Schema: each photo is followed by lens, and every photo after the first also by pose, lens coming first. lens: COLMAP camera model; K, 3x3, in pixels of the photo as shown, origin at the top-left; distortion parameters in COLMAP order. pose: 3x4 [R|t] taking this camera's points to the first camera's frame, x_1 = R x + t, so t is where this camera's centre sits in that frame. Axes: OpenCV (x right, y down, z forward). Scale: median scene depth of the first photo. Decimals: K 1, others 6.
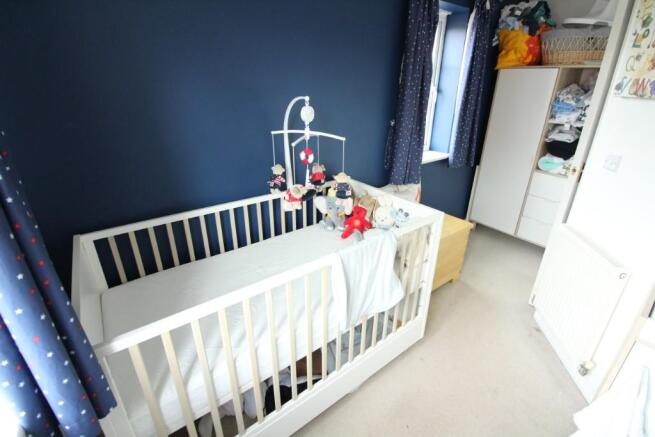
lens RADIAL K [[301.7, 0, 330.7], [0, 301.7, 210.3], [0, 0, 1]] dist [0.000560, -0.014222]
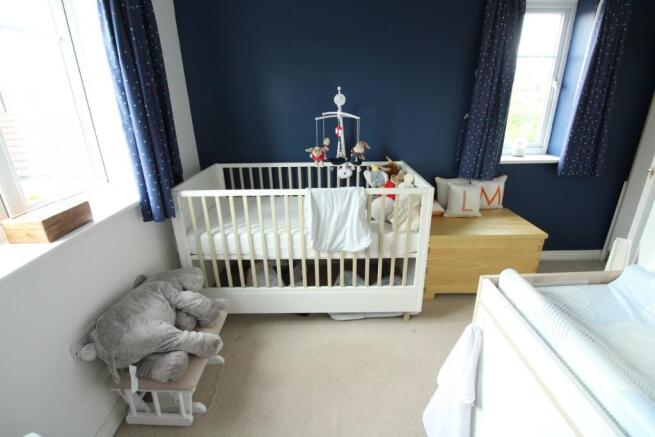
lens RADIAL K [[301.7, 0, 330.7], [0, 301.7, 210.3], [0, 0, 1]] dist [0.000560, -0.014222]
pose [[0.790637, 0.193150, -0.581022, 0.693725], [-0.215860, 0.975942, 0.030699, 0.124923], [0.572973, 0.101147, 0.813309, -0.086128]]
